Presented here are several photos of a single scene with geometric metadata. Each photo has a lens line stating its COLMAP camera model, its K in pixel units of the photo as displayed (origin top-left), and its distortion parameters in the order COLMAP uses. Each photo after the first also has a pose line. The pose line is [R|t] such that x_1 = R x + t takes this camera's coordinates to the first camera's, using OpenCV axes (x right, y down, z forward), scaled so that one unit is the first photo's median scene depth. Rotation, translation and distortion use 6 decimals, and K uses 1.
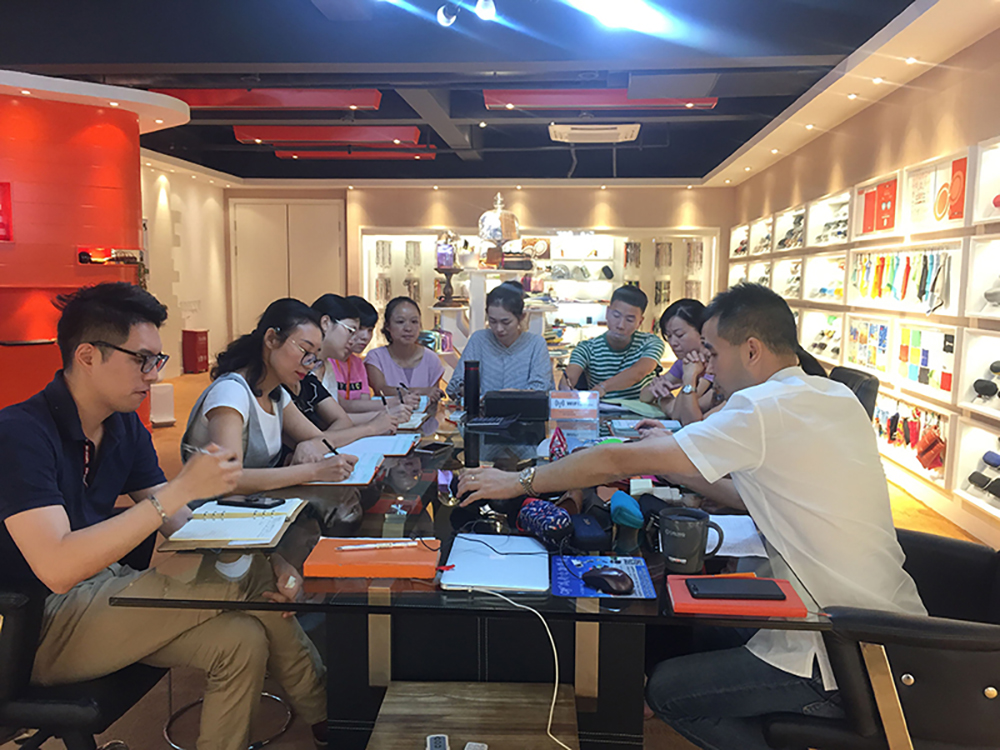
lens RADIAL K [[850.3, 0, 501.0], [0, 850.3, 375.0], [0, 0, 1]] dist [0.064996, -0.093312]
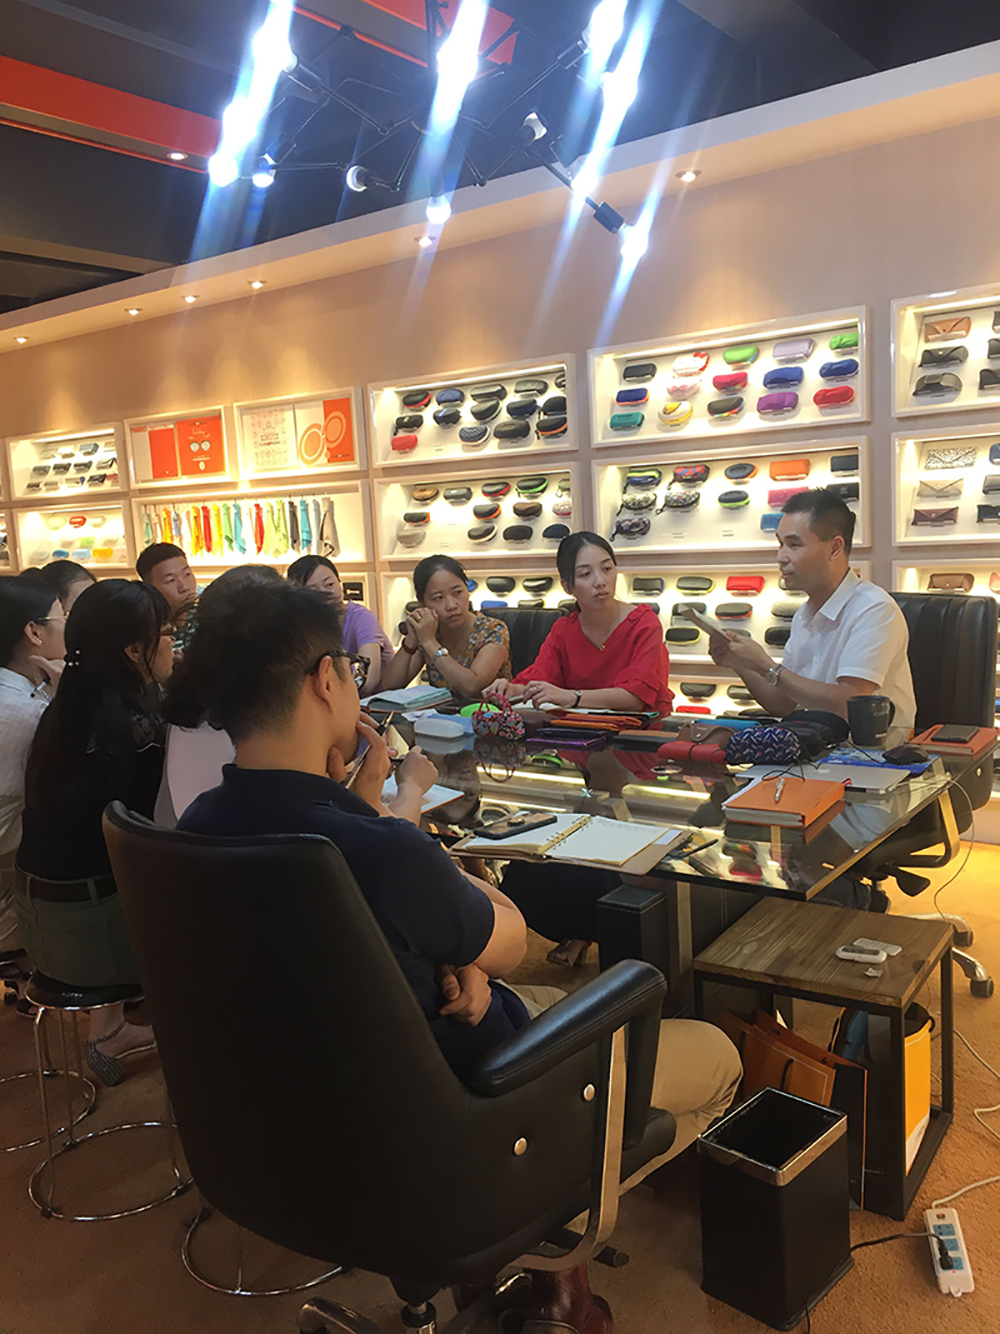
lens RADIAL K [[1134.2, 0, 501.8], [0, 1134.2, 665.9], [0, 0, 1]] dist [0.064996, -0.093312]
pose [[0.518633, -0.148655, 0.841975, -0.449281], [0.153907, 0.984915, 0.079089, -0.028840], [-0.841031, 0.088567, 0.533688, 0.184314]]
